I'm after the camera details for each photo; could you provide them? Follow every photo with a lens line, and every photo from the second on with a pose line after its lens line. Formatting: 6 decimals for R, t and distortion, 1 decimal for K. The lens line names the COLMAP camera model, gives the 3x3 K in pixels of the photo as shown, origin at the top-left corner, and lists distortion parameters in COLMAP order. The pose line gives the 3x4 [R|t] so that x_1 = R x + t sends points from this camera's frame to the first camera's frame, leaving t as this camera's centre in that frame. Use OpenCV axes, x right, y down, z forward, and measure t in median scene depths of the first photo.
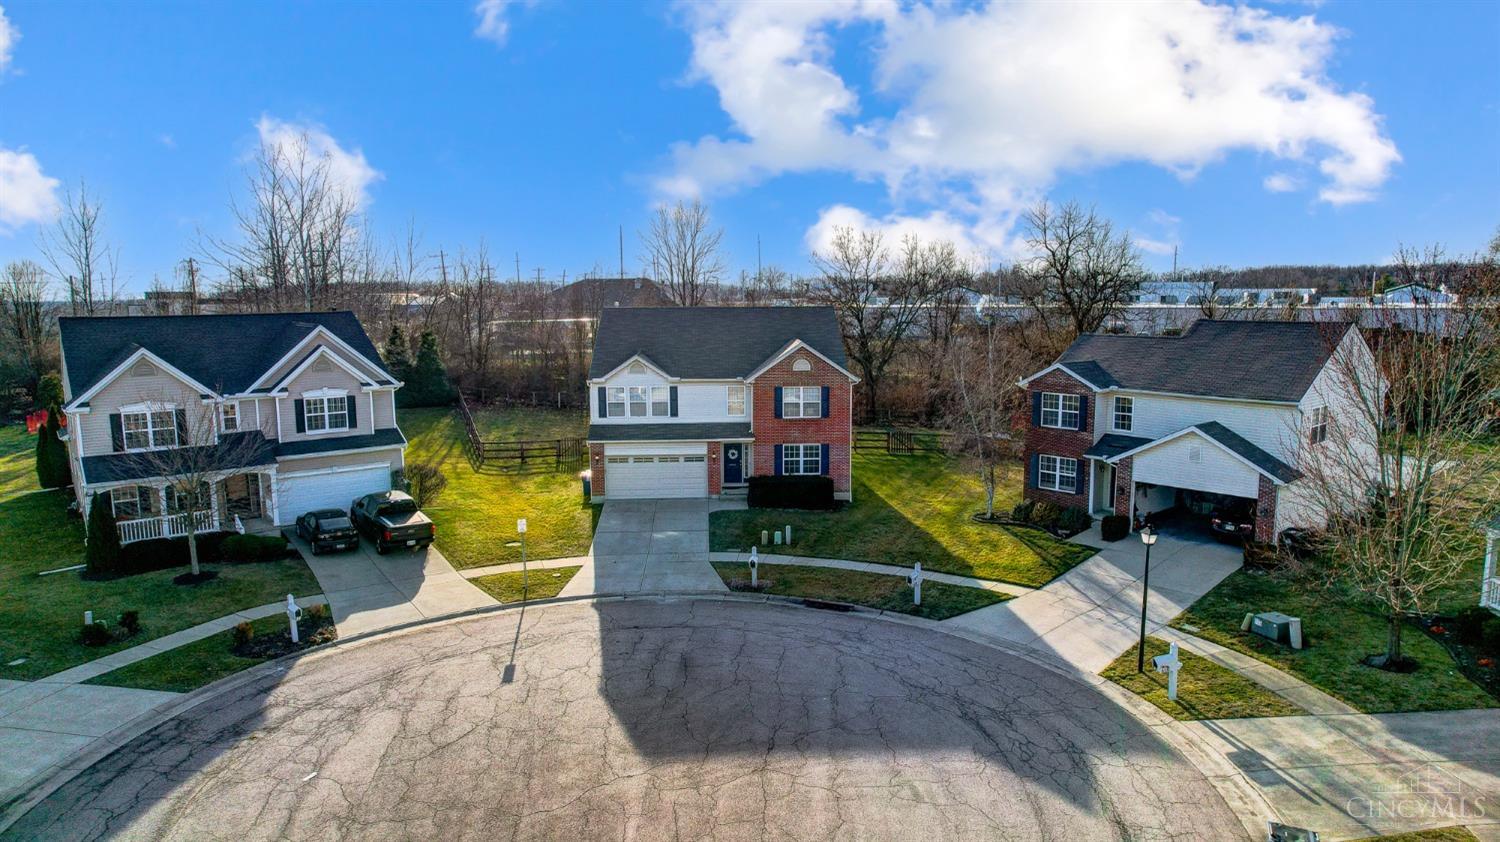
lens RADIAL K [[958.6, 0, 751.3], [0, 958.6, 430.0], [0, 0, 1]] dist [-0.084409, 0.068607]
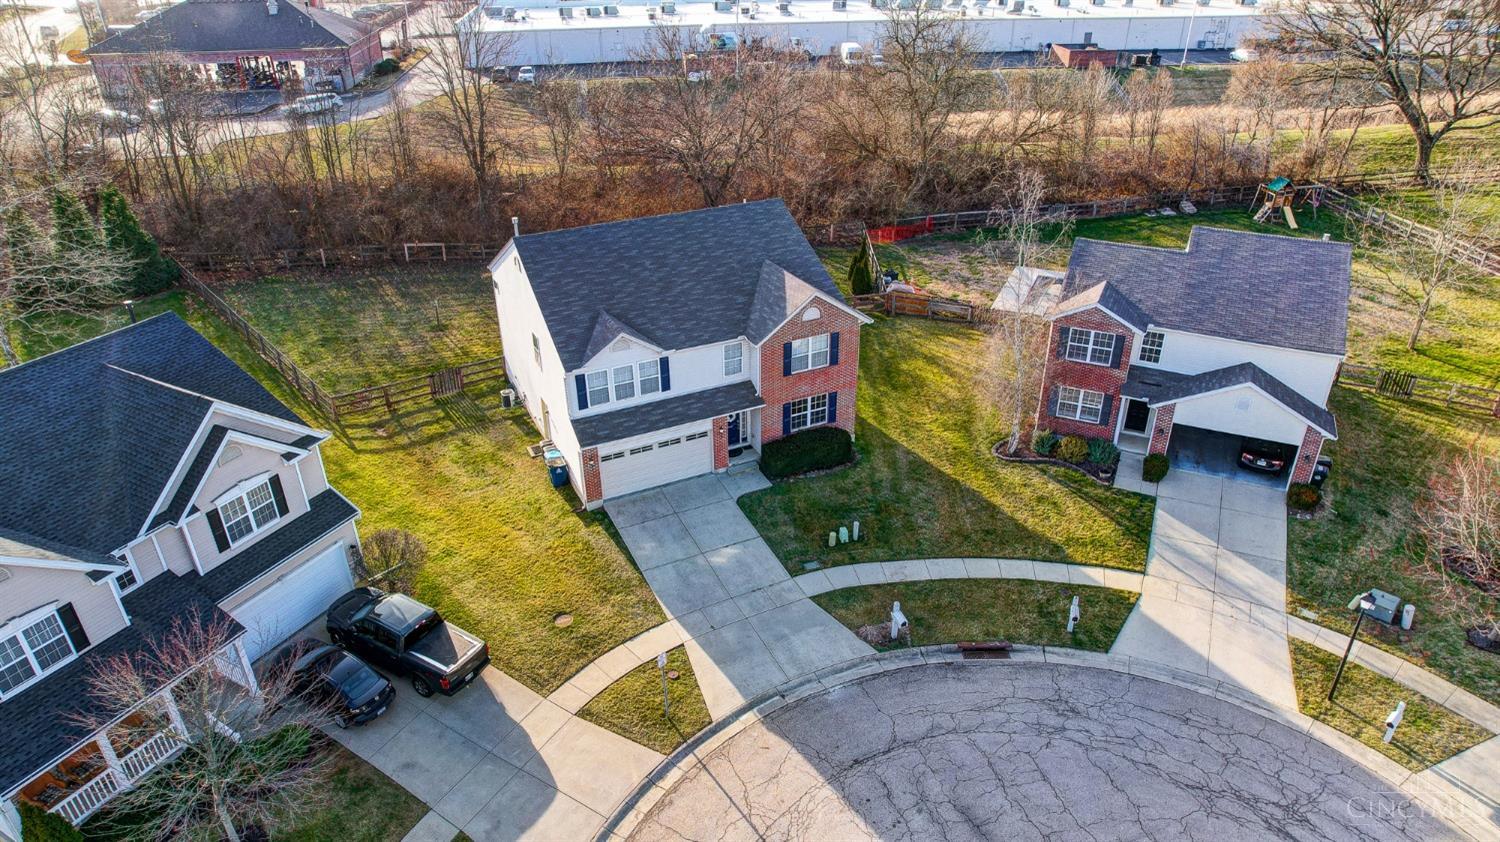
lens RADIAL K [[958.6, 0, 751.3], [0, 958.6, 430.0], [0, 0, 1]] dist [-0.084409, 0.068607]
pose [[0.915223, -0.198838, 0.350472, -0.319562], [0.061713, 0.928676, 0.365722, -0.289566], [-0.398194, -0.313089, 0.862216, 0.247285]]
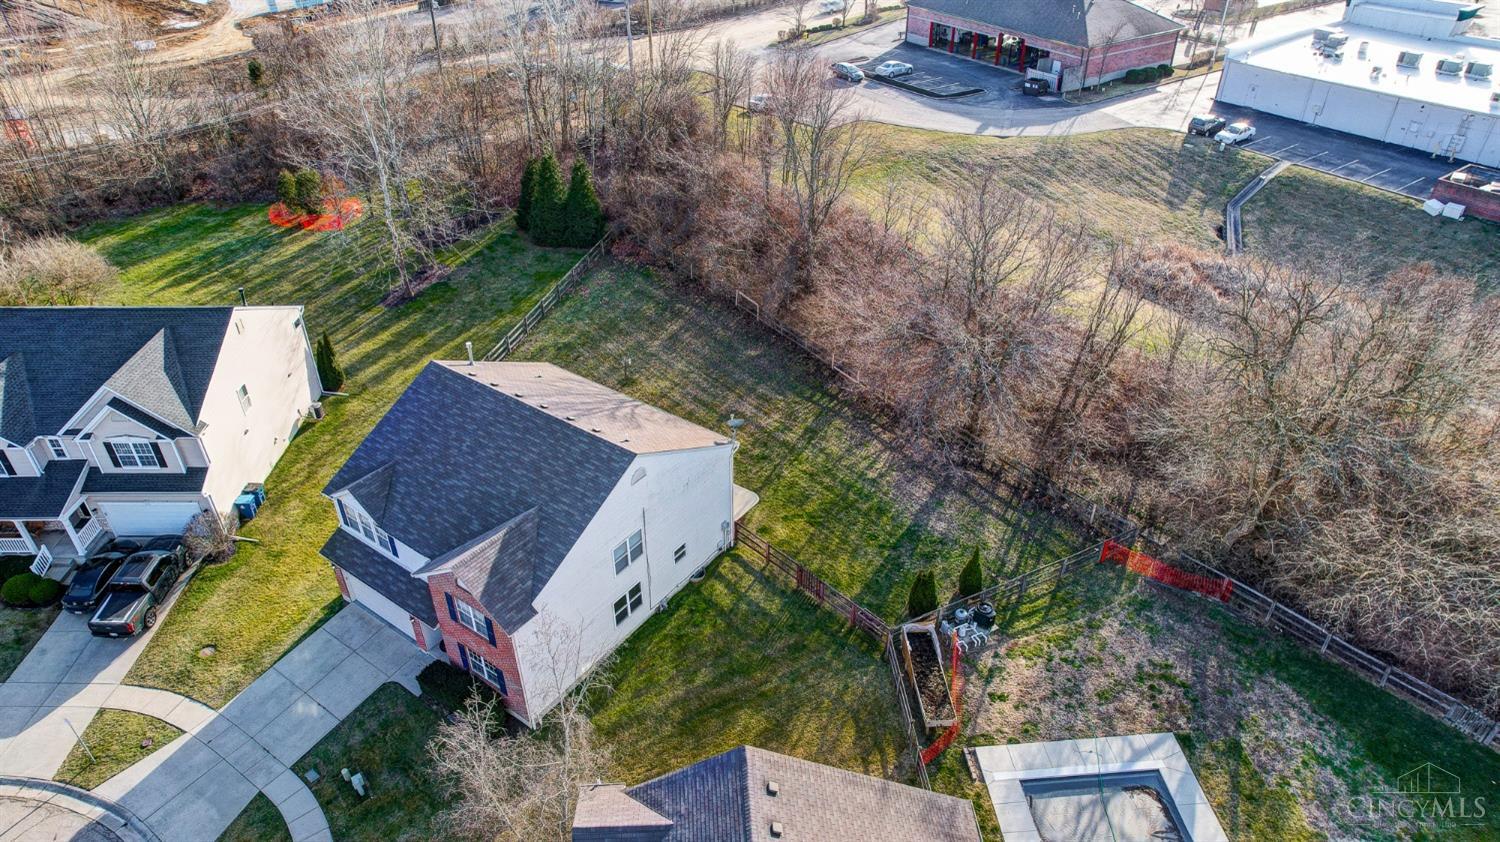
lens RADIAL K [[958.6, 0, 751.3], [0, 958.6, 430.0], [0, 0, 1]] dist [-0.084409, 0.068607]
pose [[0.793621, 0.351552, -0.496565, 0.584396], [-0.095360, 0.877952, 0.469156, -0.569543], [0.600892, -0.324980, 0.730285, 0.613248]]
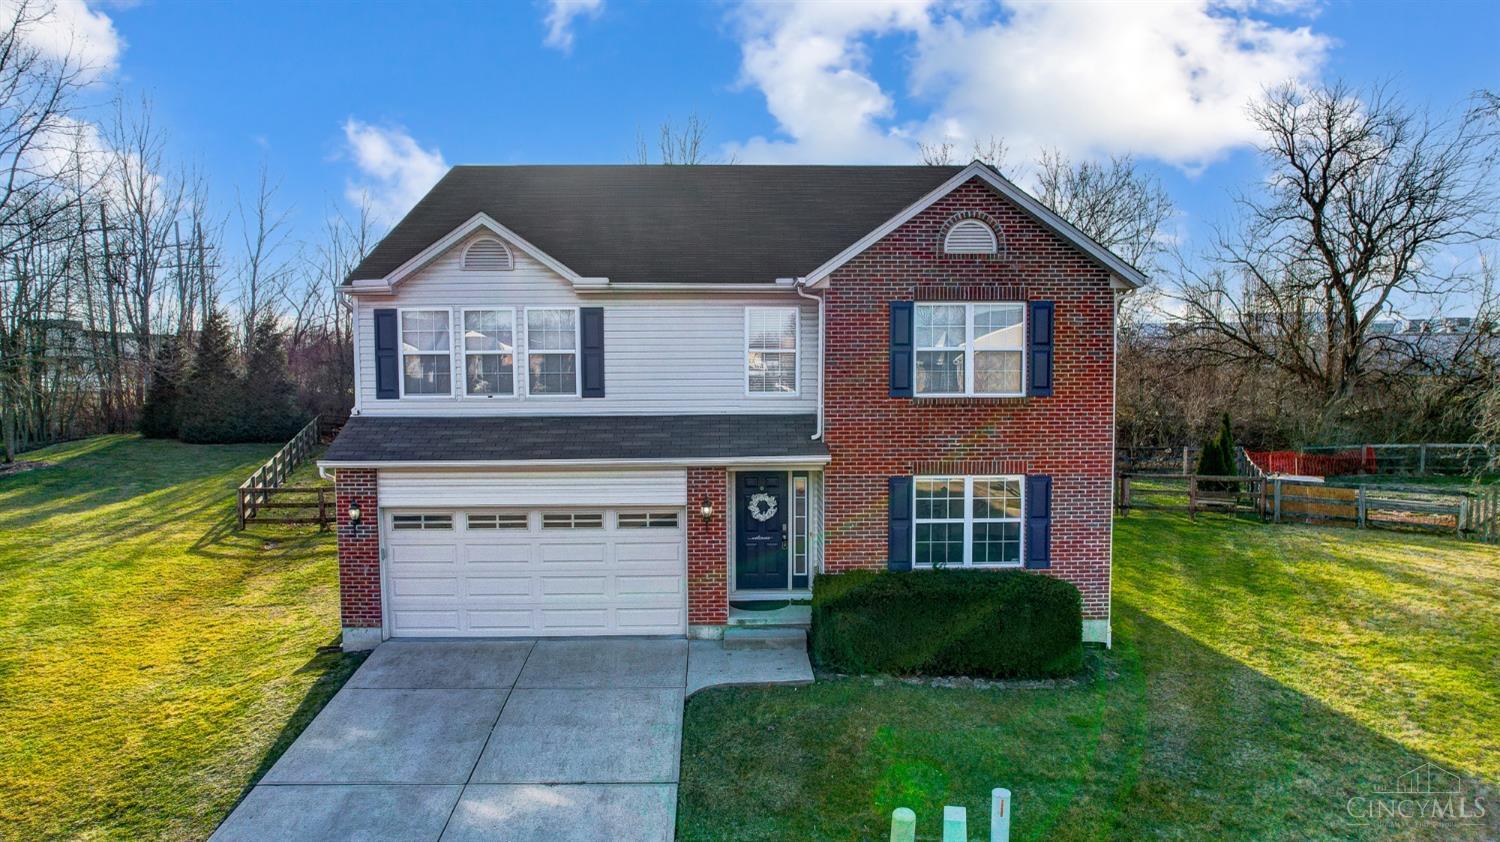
lens RADIAL K [[958.6, 0, 751.3], [0, 958.6, 430.0], [0, 0, 1]] dist [-0.084409, 0.068607]
pose [[0.999882, 0.003503, -0.014963, -0.018830], [-0.004693, 0.996767, -0.080209, 0.026217], [0.014634, 0.080270, 0.996666, 0.674843]]
